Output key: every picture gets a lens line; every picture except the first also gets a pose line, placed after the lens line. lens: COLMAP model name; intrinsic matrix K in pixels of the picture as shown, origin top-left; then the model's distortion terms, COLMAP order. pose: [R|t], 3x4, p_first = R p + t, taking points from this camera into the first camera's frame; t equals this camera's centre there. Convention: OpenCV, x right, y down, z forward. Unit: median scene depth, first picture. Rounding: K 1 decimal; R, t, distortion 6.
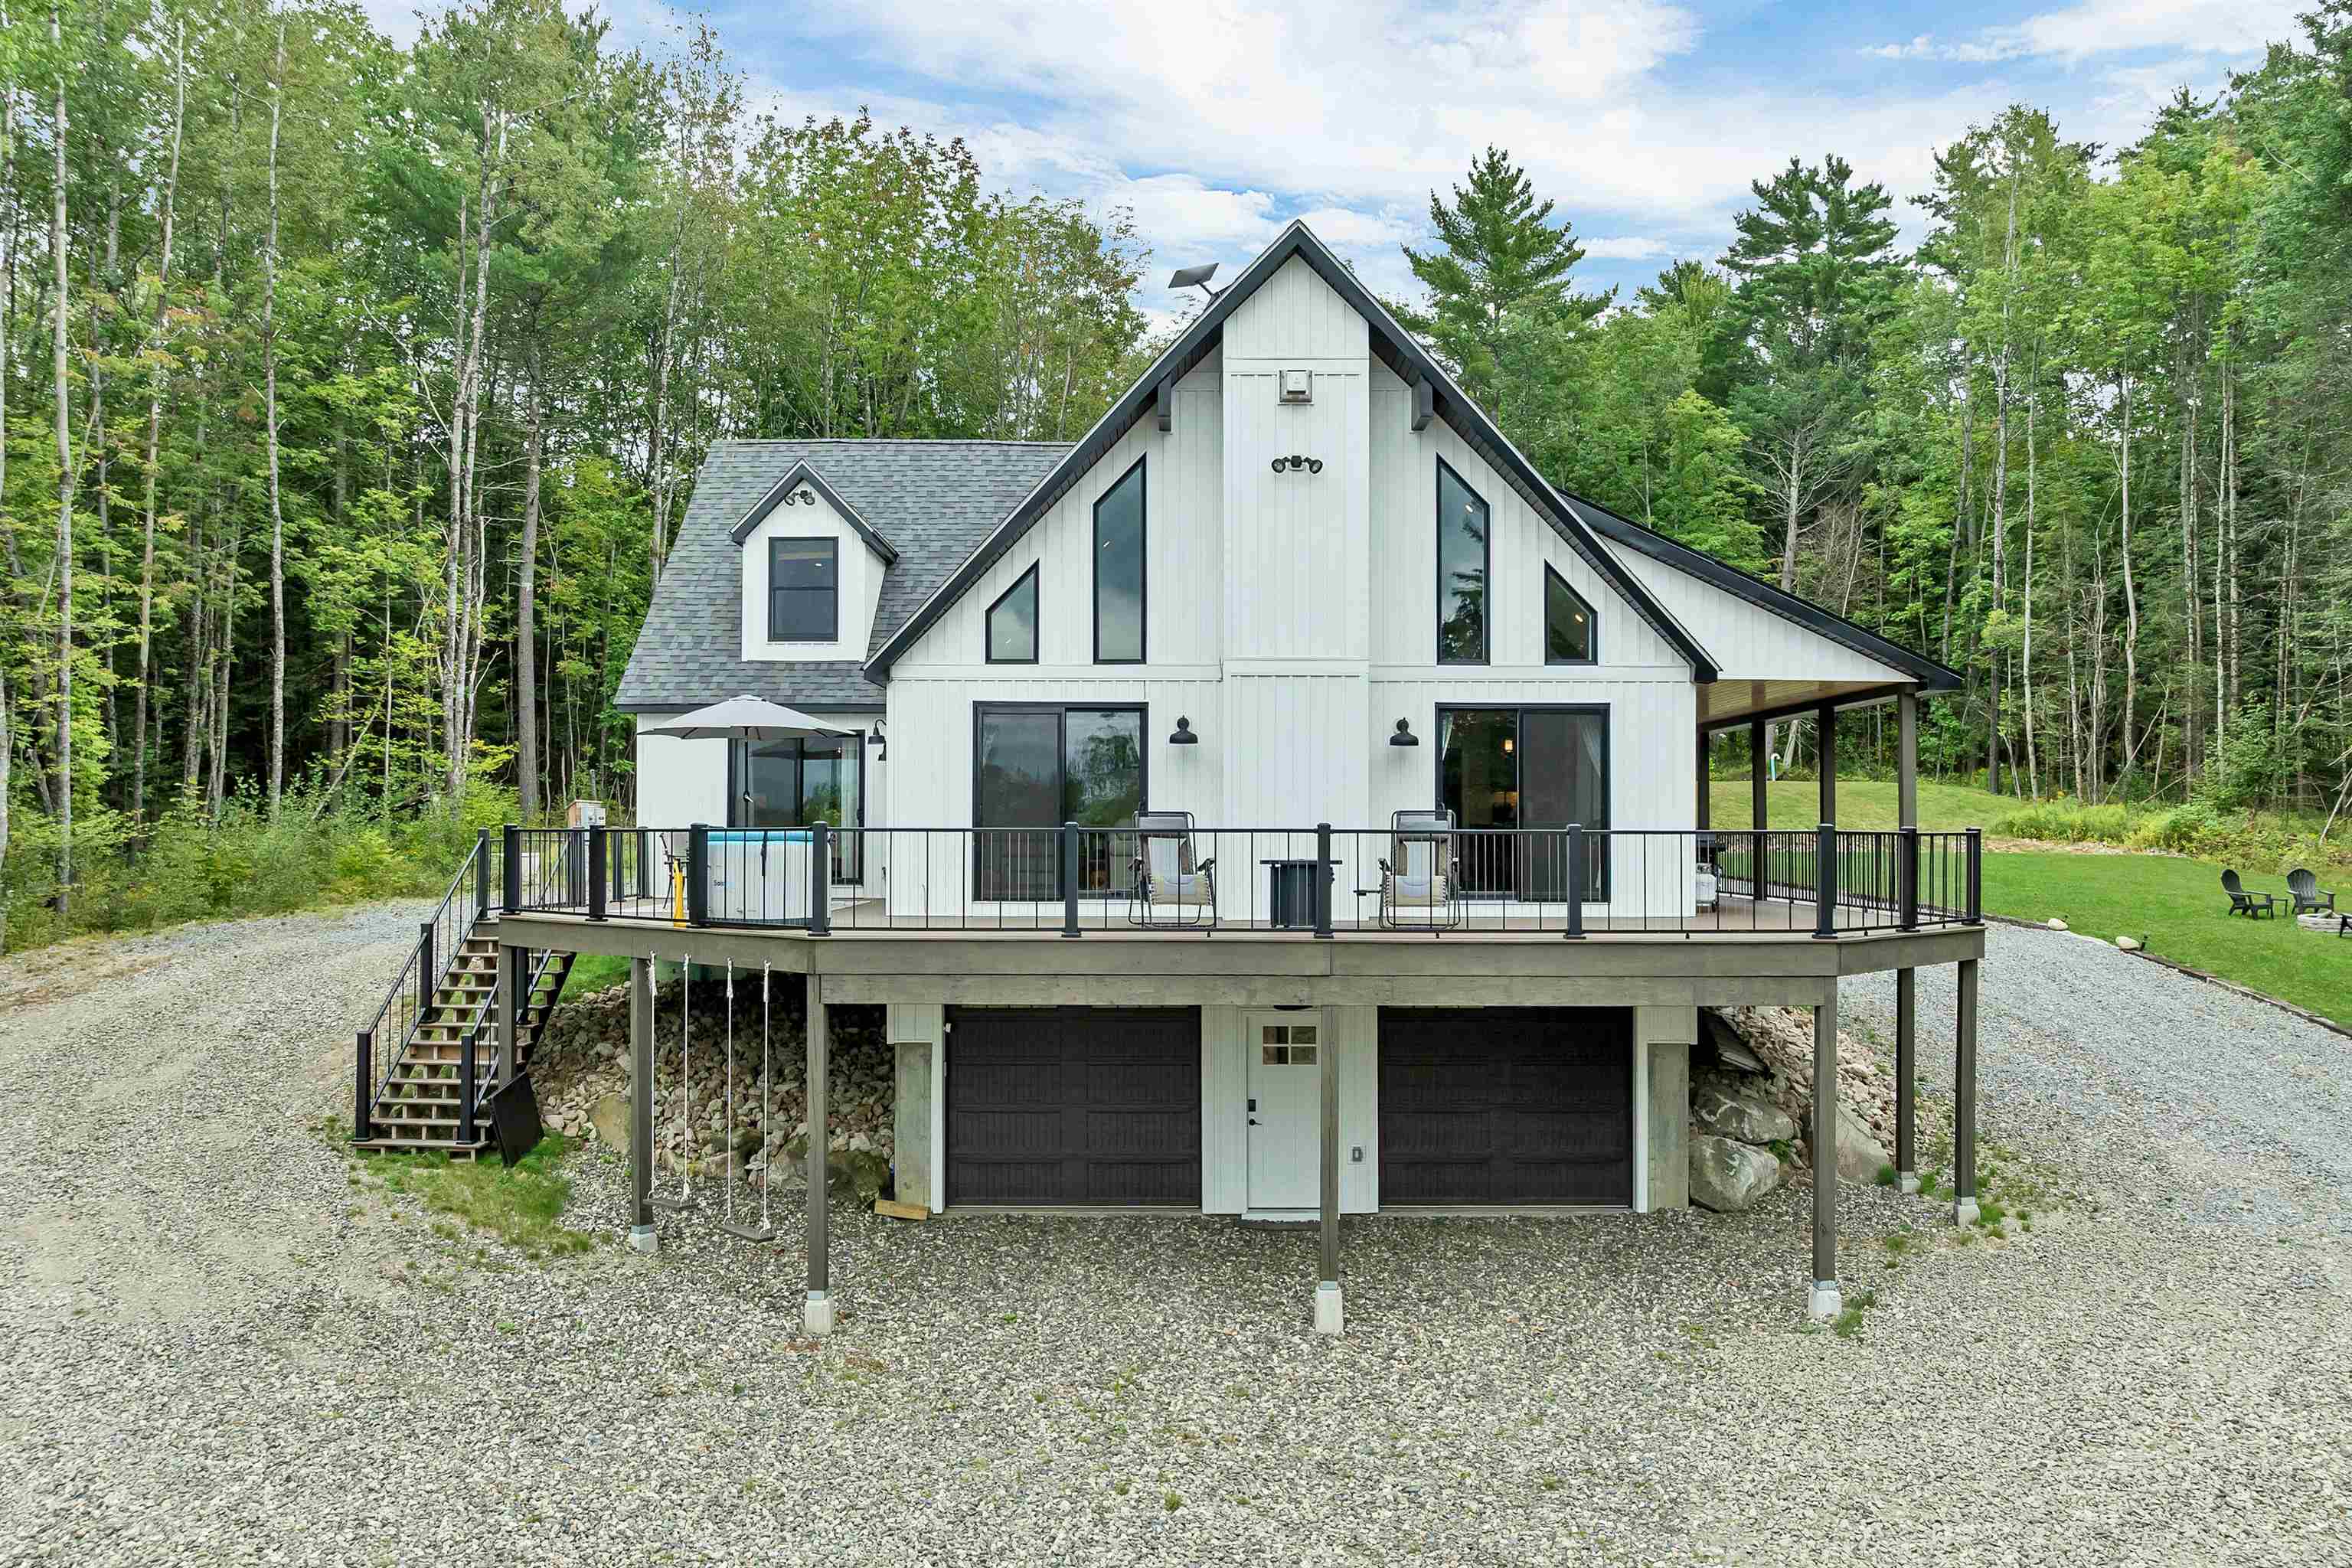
lens RADIAL K [[1681.9, 0, 1176.0], [0, 1681.9, 784.0], [0, 0, 1]] dist [-0.001998, 0.000604]
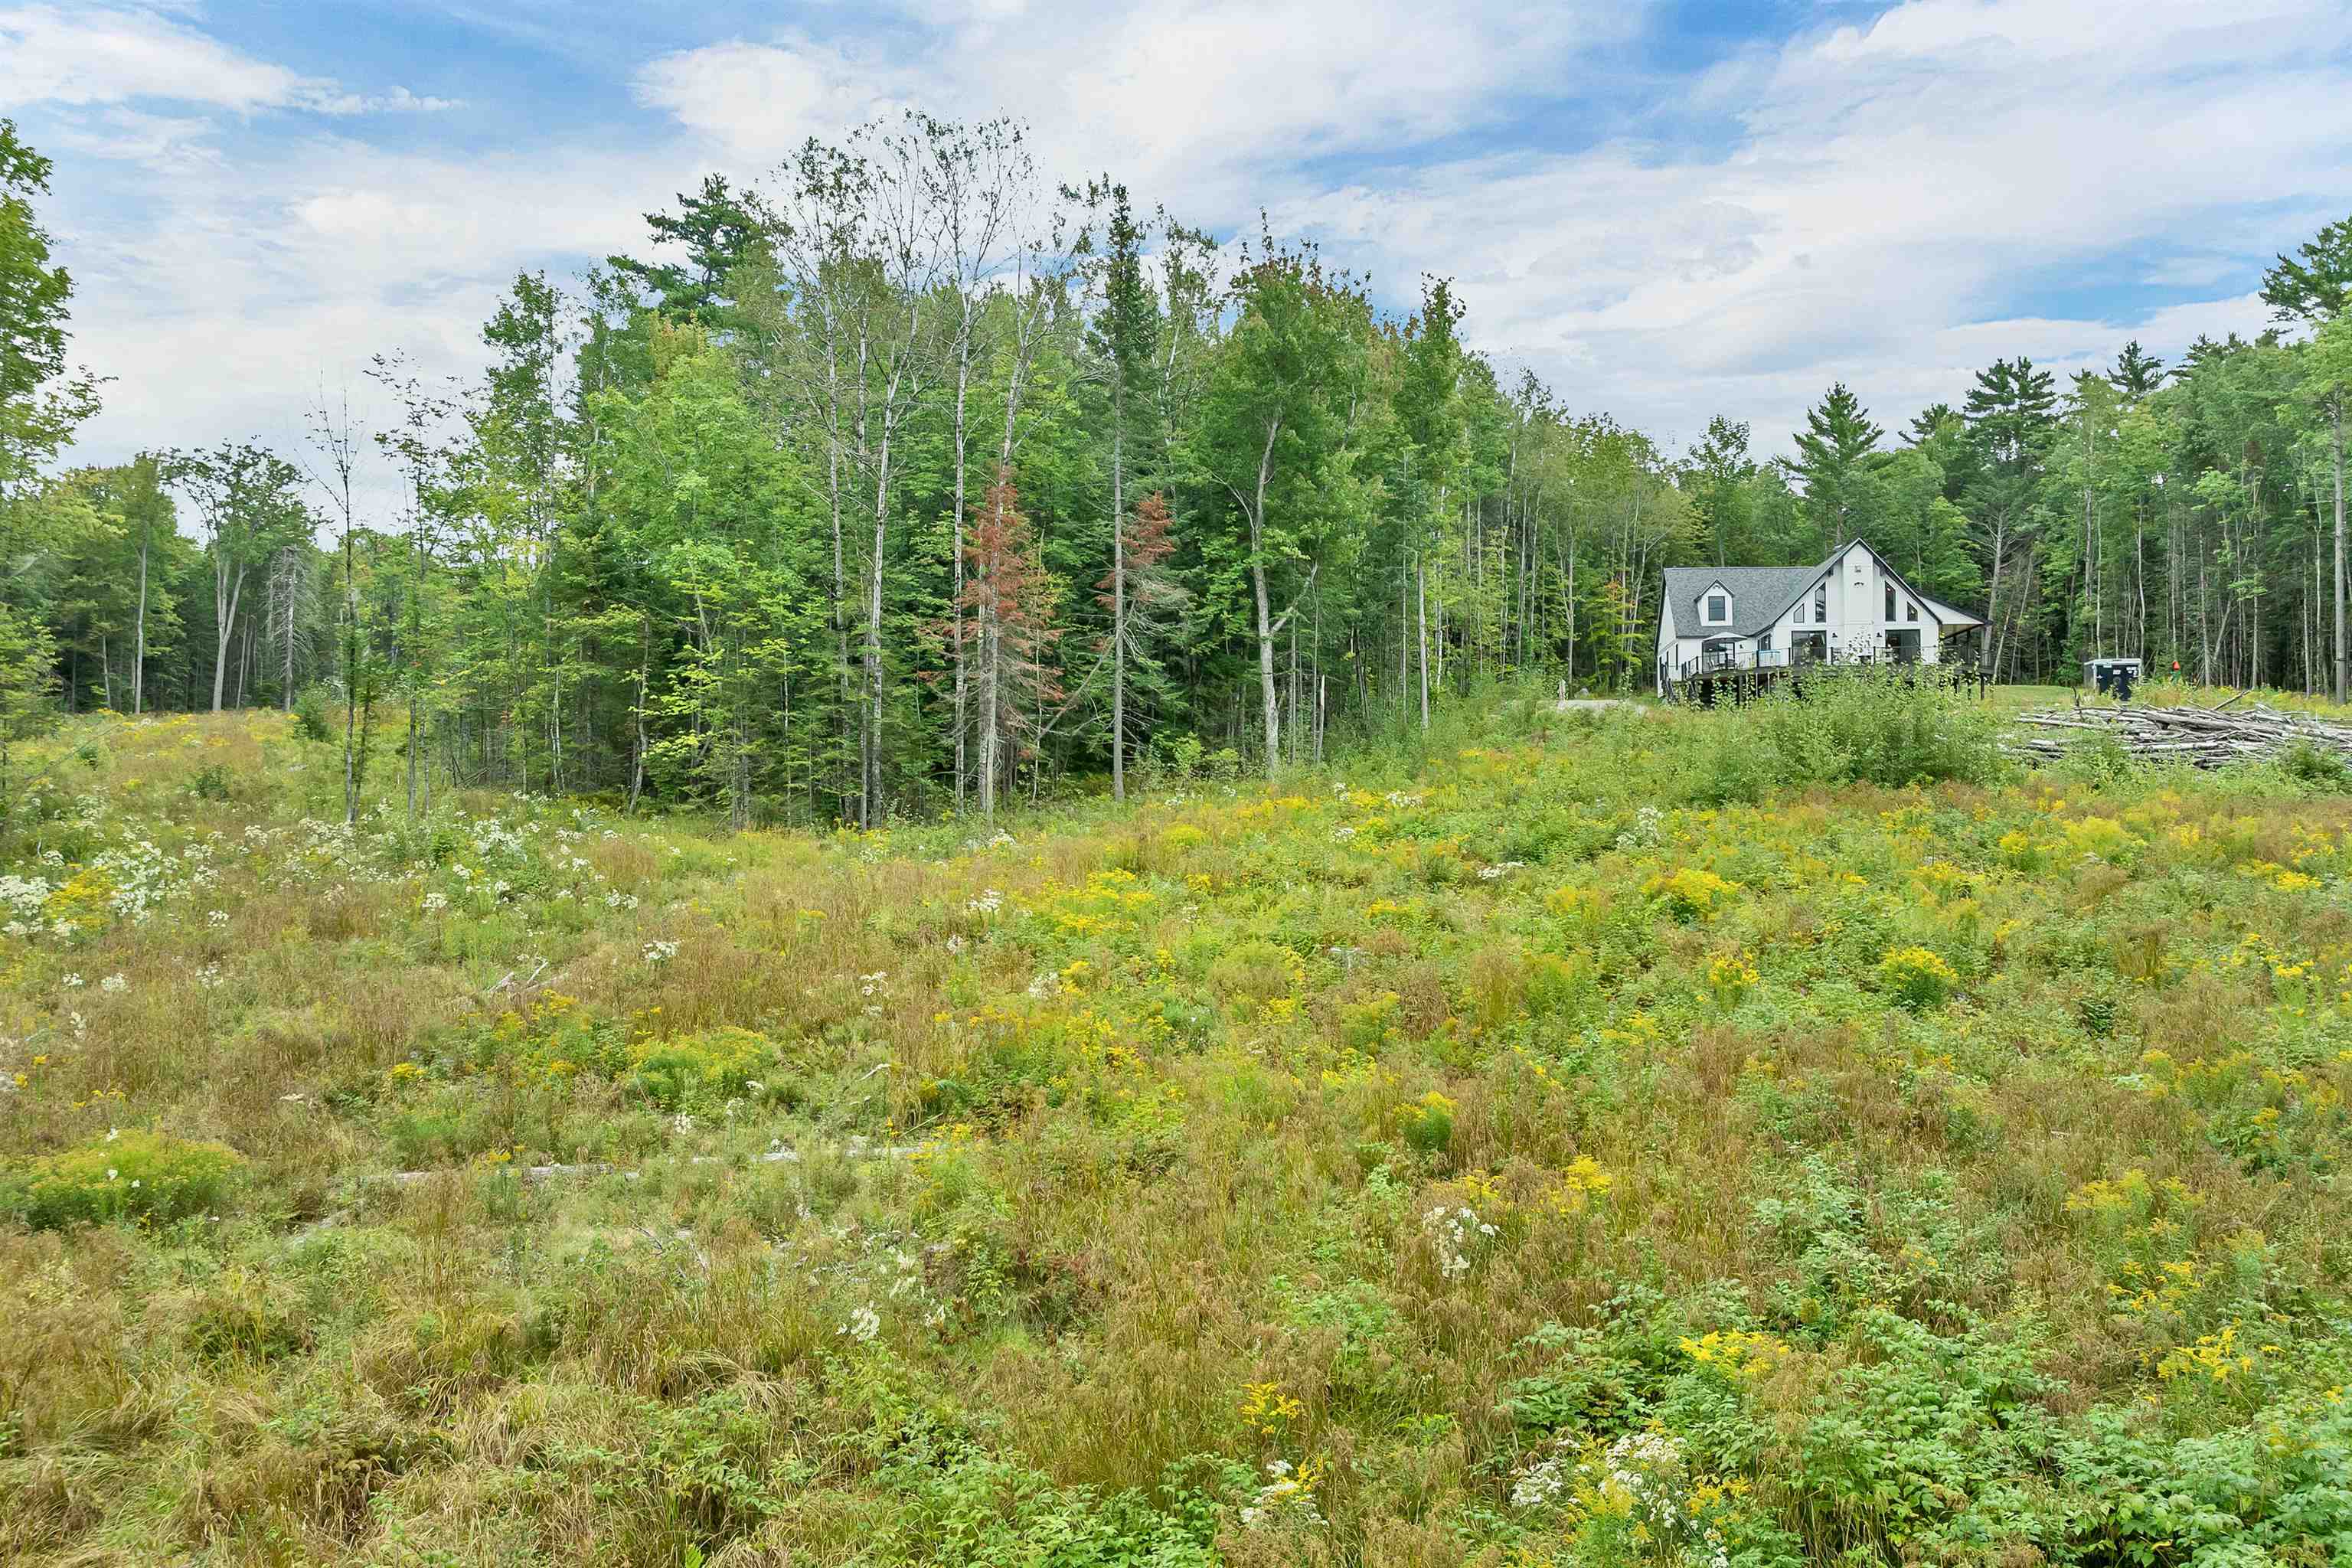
lens RADIAL K [[1650.4, 0, 1176.0], [0, 1650.4, 784.0], [0, 0, 1]] dist [-0.033250, -0.002482]
pose [[0.989374, -0.005994, -0.145270, -0.310081], [0.005680, 0.999981, -0.002578, 0.104374], [0.145283, 0.001726, 0.989389, -1.046203]]
